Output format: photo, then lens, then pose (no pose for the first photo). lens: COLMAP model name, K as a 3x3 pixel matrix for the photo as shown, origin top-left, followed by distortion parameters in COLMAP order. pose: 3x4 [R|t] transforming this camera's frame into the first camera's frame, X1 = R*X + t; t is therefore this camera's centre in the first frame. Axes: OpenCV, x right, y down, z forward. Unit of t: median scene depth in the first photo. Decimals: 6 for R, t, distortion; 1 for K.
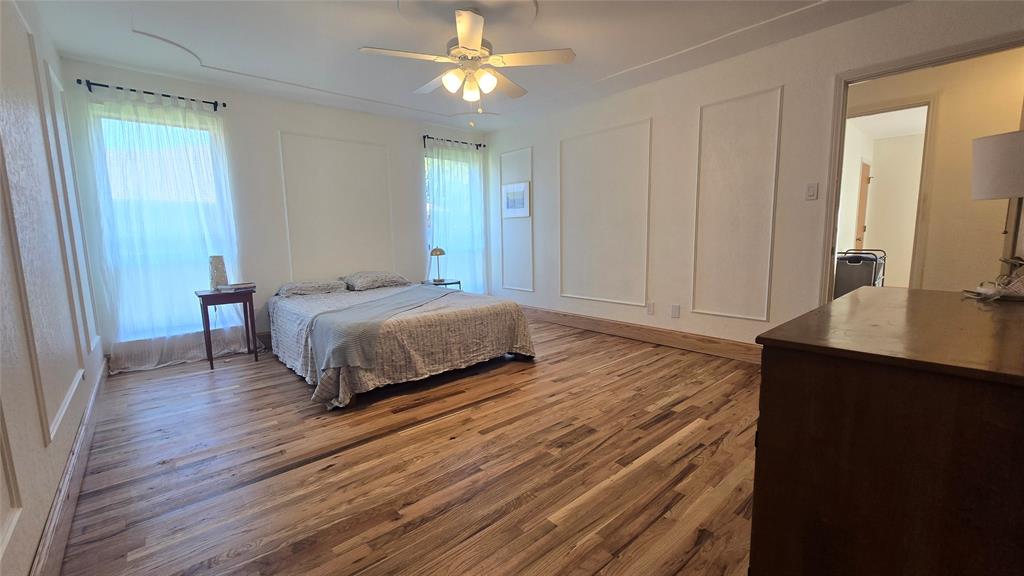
lens RADIAL K [[416.1, 0, 513.2], [0, 416.1, 289.1], [0, 0, 1]] dist [-0.002382, 0.000153]
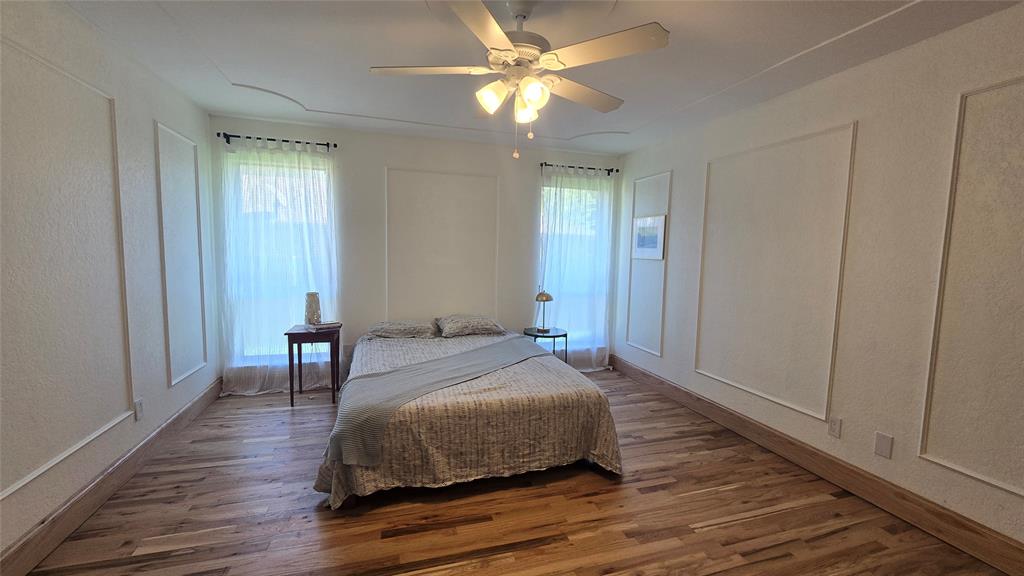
lens RADIAL K [[416.1, 0, 513.2], [0, 416.1, 289.1], [0, 0, 1]] dist [-0.002382, 0.000153]
pose [[0.911725, 0.074869, -0.403920, 0.163626], [-0.090854, 0.995653, -0.020526, -0.127801], [0.400628, 0.055412, 0.914564, 0.299778]]
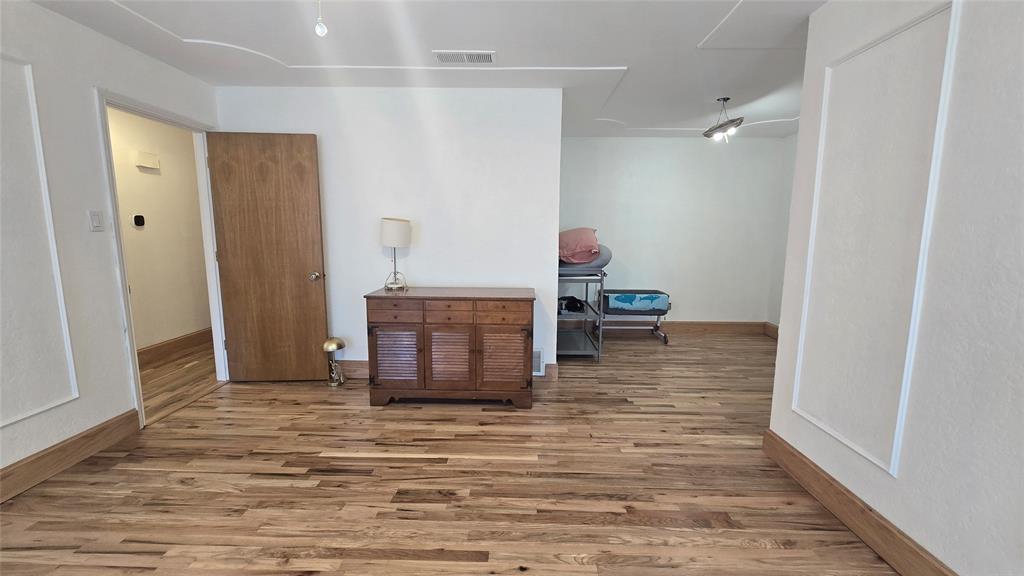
lens RADIAL K [[416.1, 0, 513.2], [0, 416.1, 289.1], [0, 0, 1]] dist [-0.002382, 0.000153]
pose [[-0.735344, -0.080968, 0.672840, -0.407885], [0.092281, 0.971626, 0.217777, -0.193187], [-0.671382, 0.222231, -0.707007, 0.991893]]
